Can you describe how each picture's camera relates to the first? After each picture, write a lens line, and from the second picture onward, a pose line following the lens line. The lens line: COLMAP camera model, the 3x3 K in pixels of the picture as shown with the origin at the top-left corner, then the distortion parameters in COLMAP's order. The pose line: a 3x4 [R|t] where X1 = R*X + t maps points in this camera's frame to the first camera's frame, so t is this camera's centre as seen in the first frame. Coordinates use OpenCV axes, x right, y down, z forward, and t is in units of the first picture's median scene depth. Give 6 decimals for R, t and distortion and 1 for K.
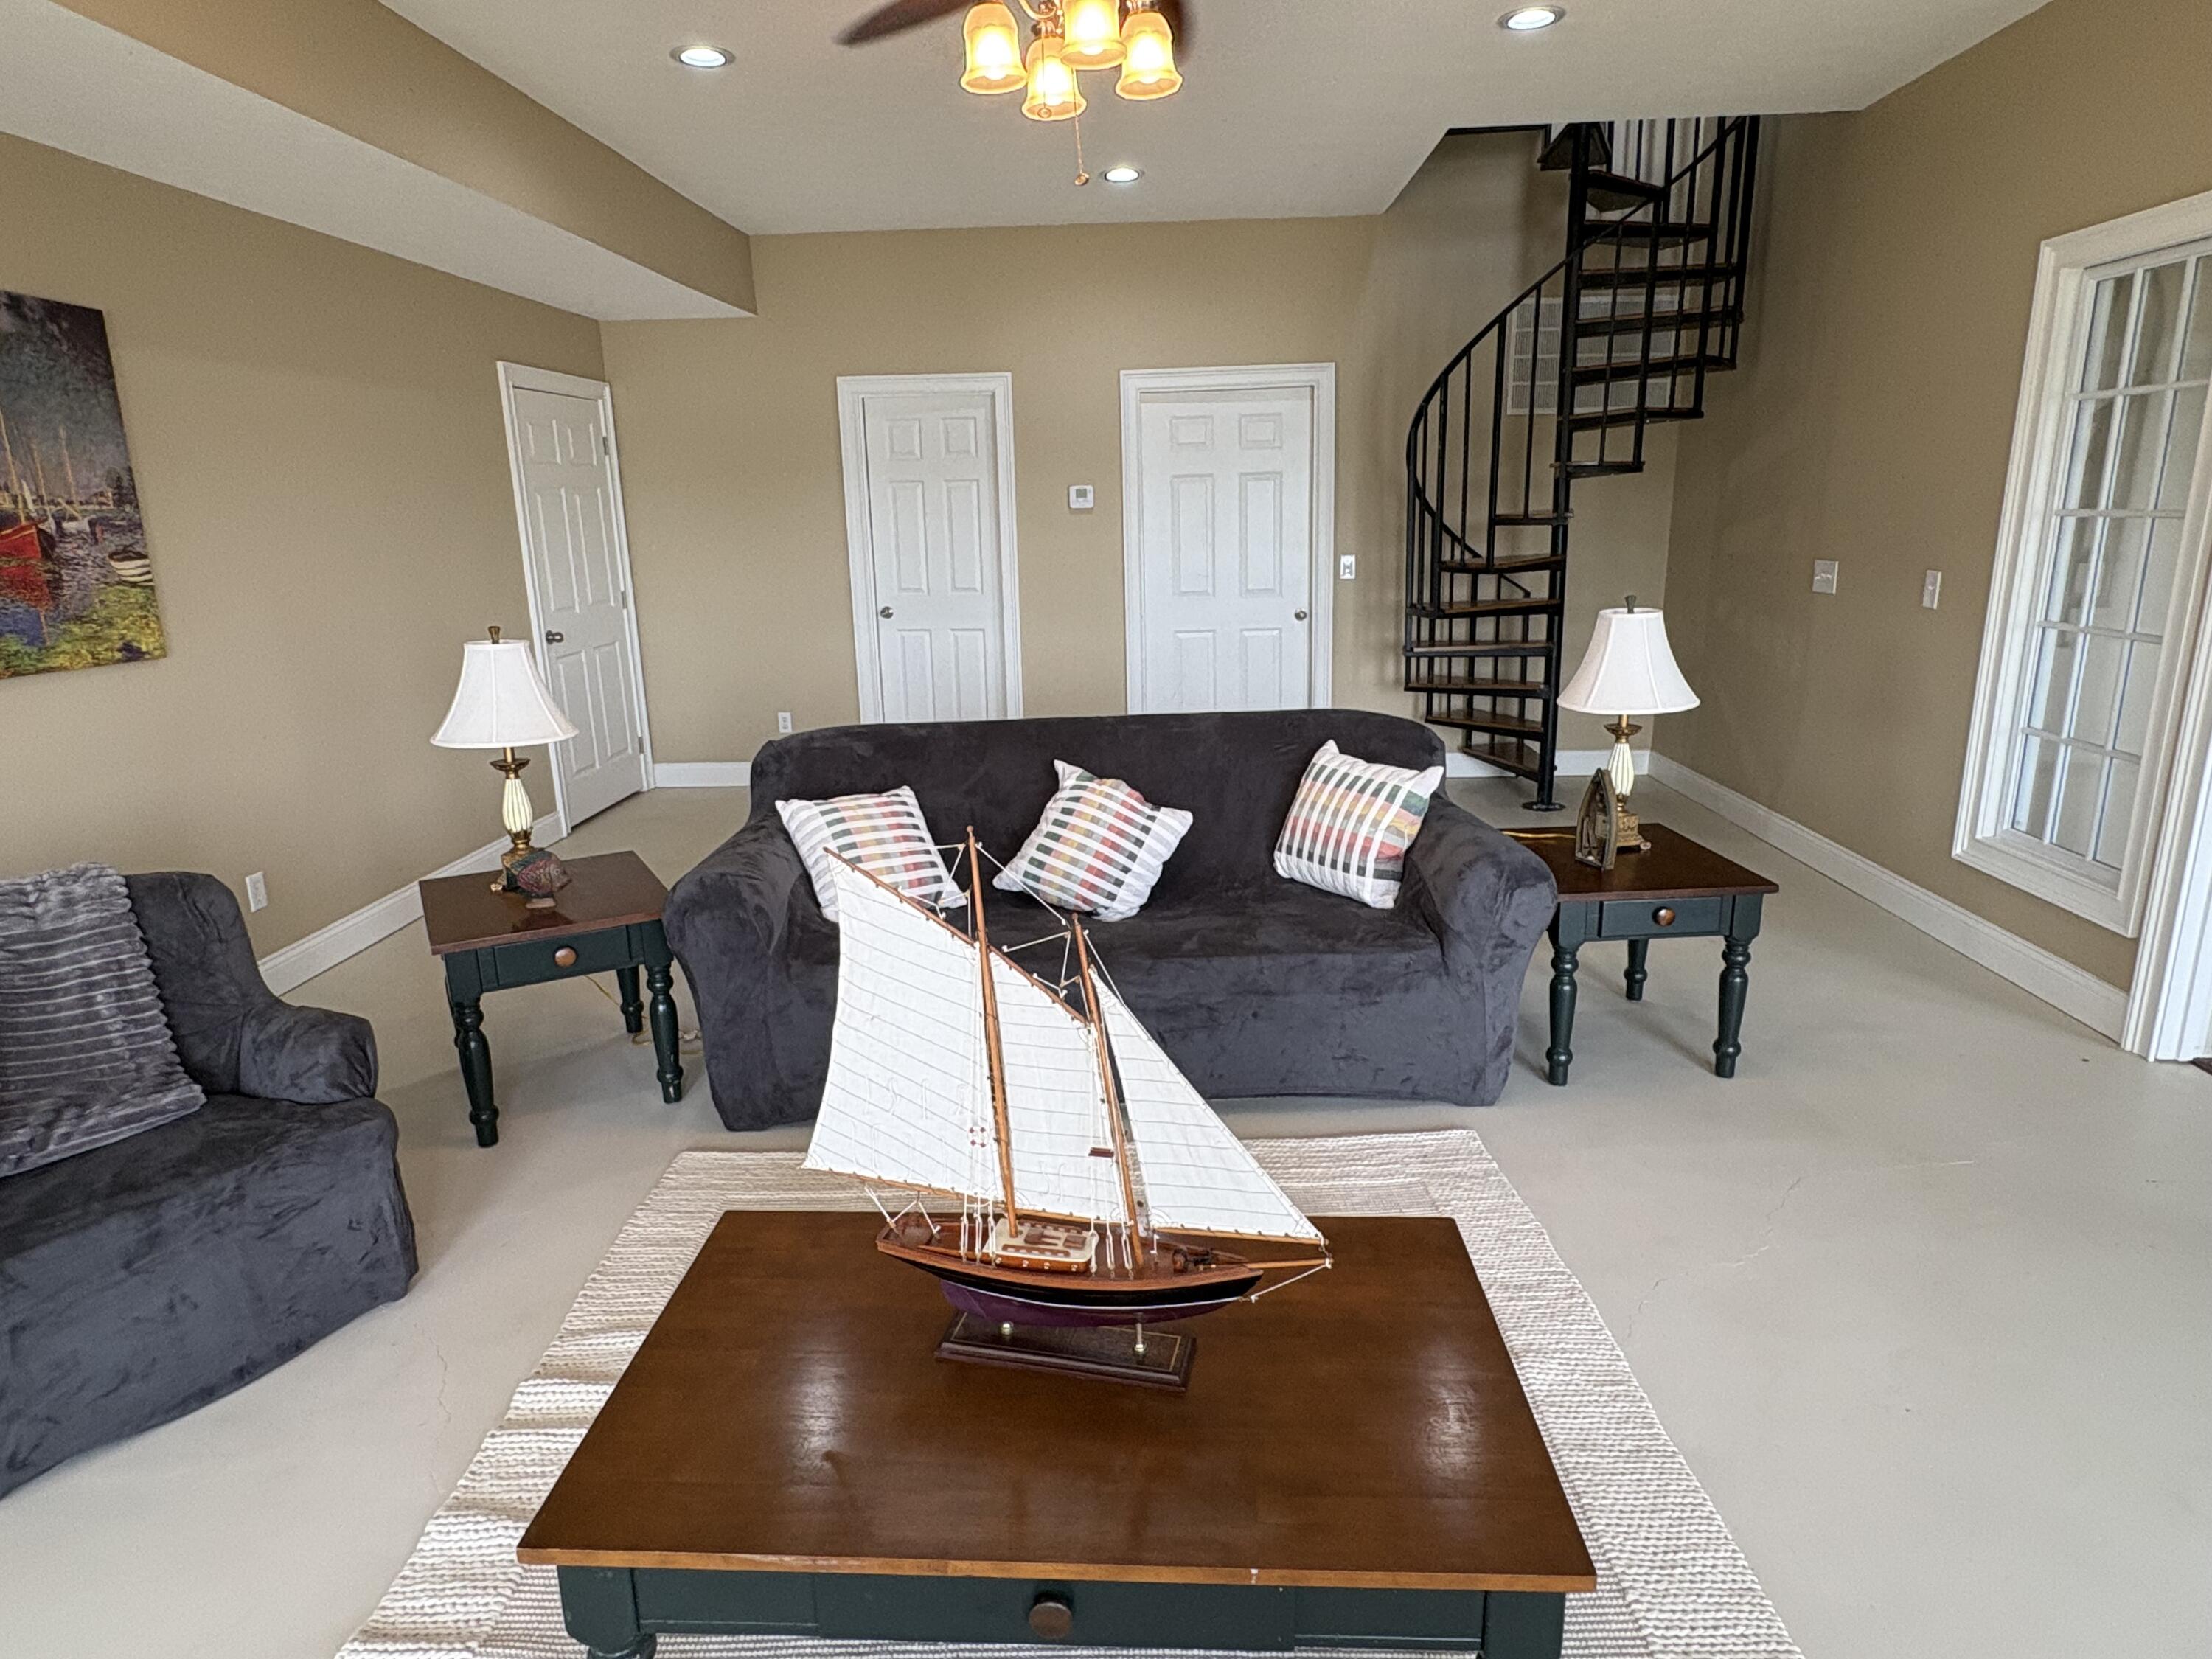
lens RADIAL K [[1282.8, 0, 1096.6], [0, 1282.8, 828.2], [0, 0, 1]] dist [-0.007917, 0.007043]
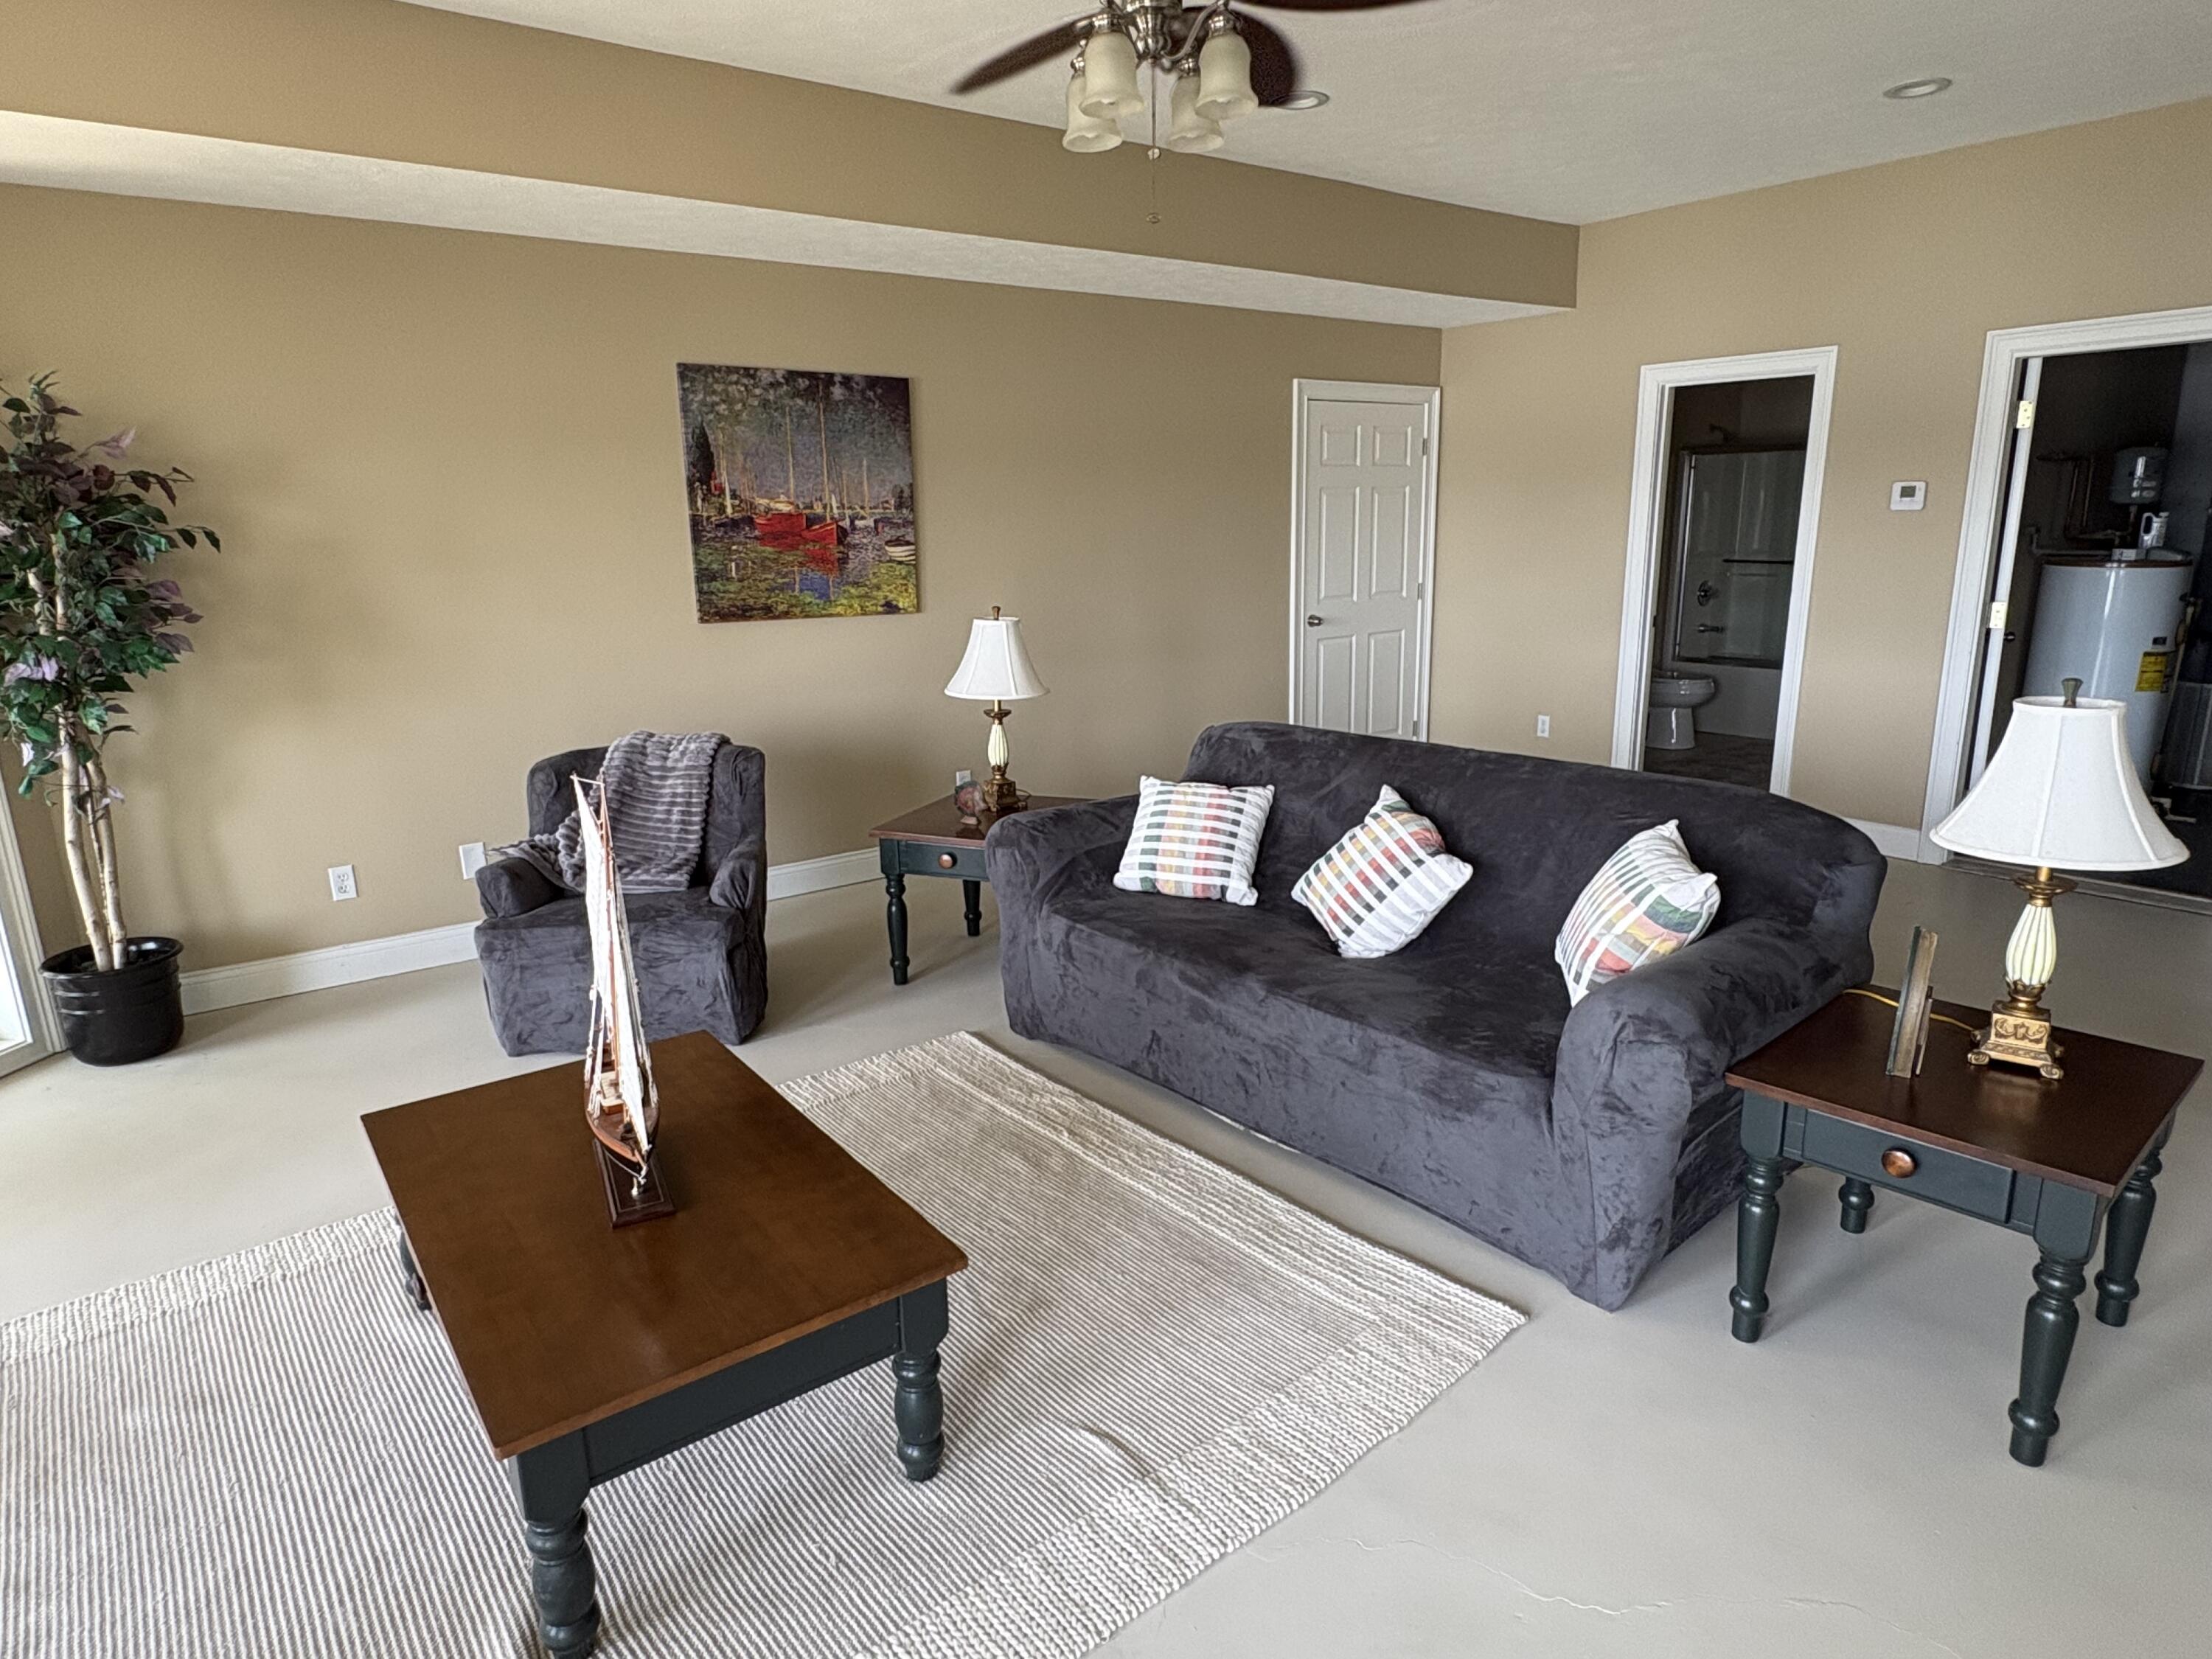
lens RADIAL K [[1282.8, 0, 1101.6], [0, 1282.8, 833.1], [0, 0, 1]] dist [-0.007917, 0.007043]
pose [[0.636695, 0.198453, -0.745142, 0.588438], [-0.186090, 0.977299, 0.101276, -0.080420], [0.748325, 0.074181, 0.659172, 0.225531]]
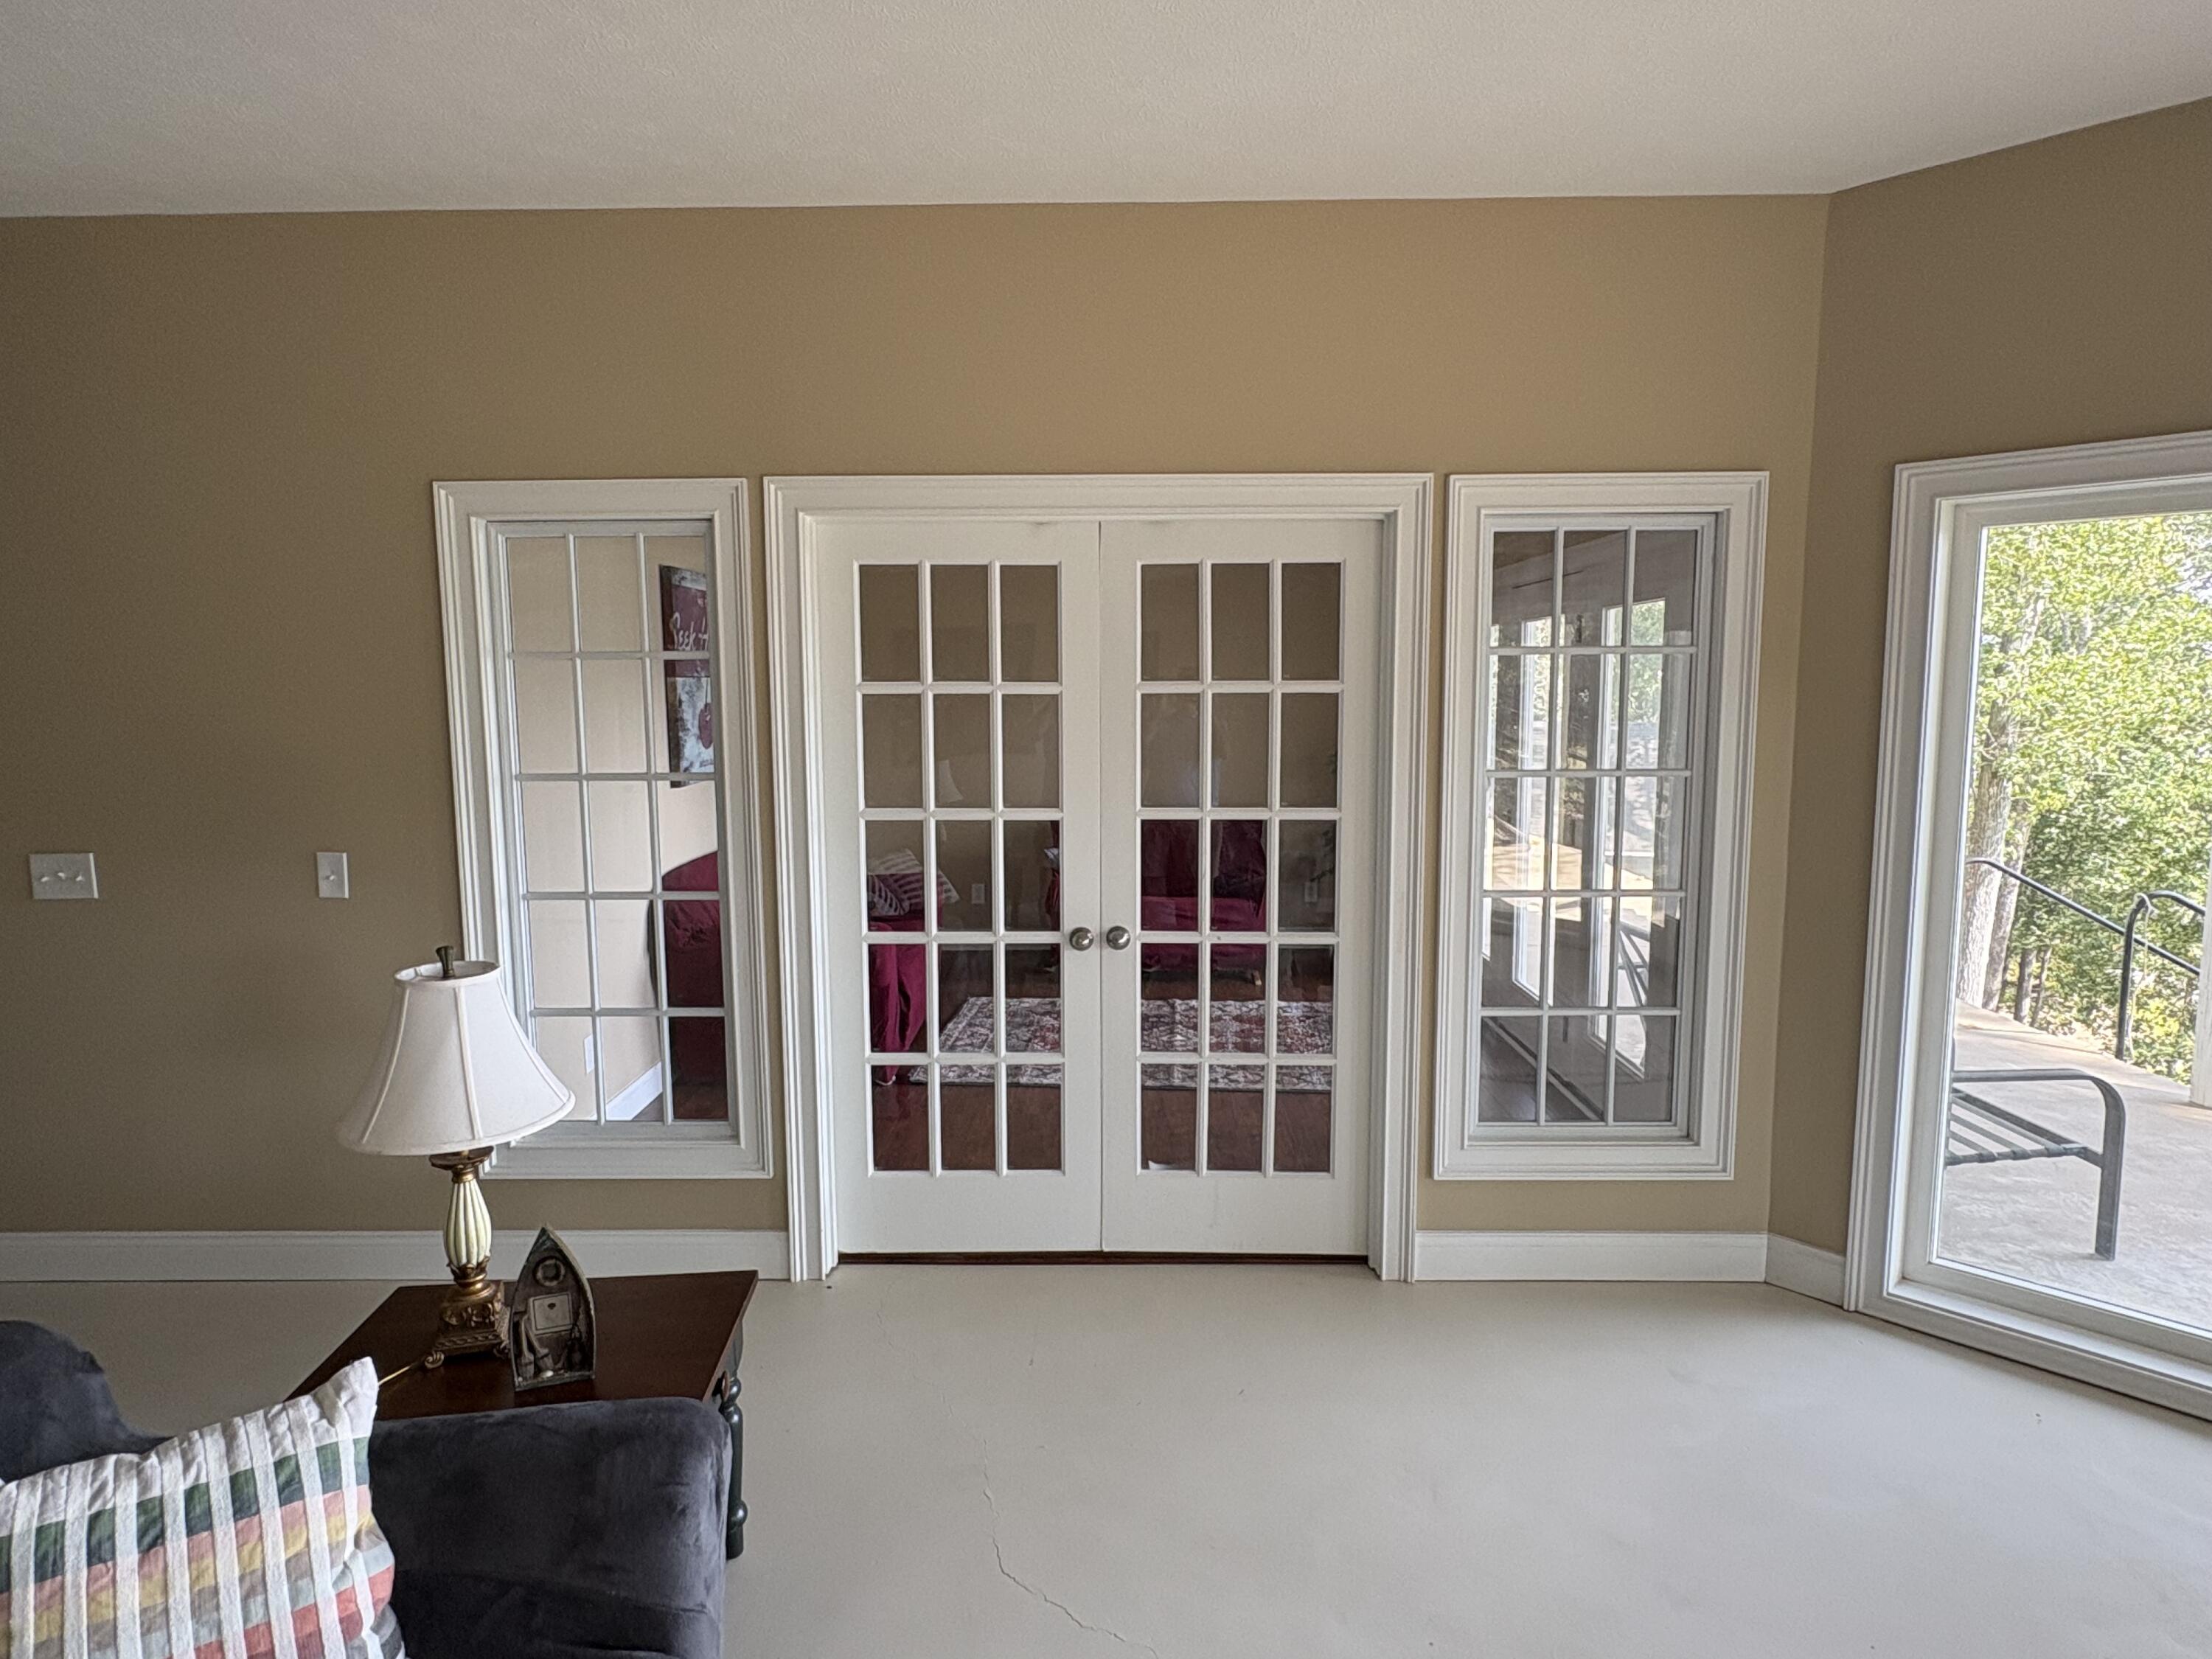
lens RADIAL K [[1282.8, 0, 1105.1], [0, 1282.8, 840.3], [0, 0, 1]] dist [-0.007917, 0.007043]
pose [[-0.037115, -0.096899, 0.994602, -0.194515], [0.254117, 0.961655, 0.103172, -0.211890], [-0.966461, 0.256575, -0.011068, 0.681845]]
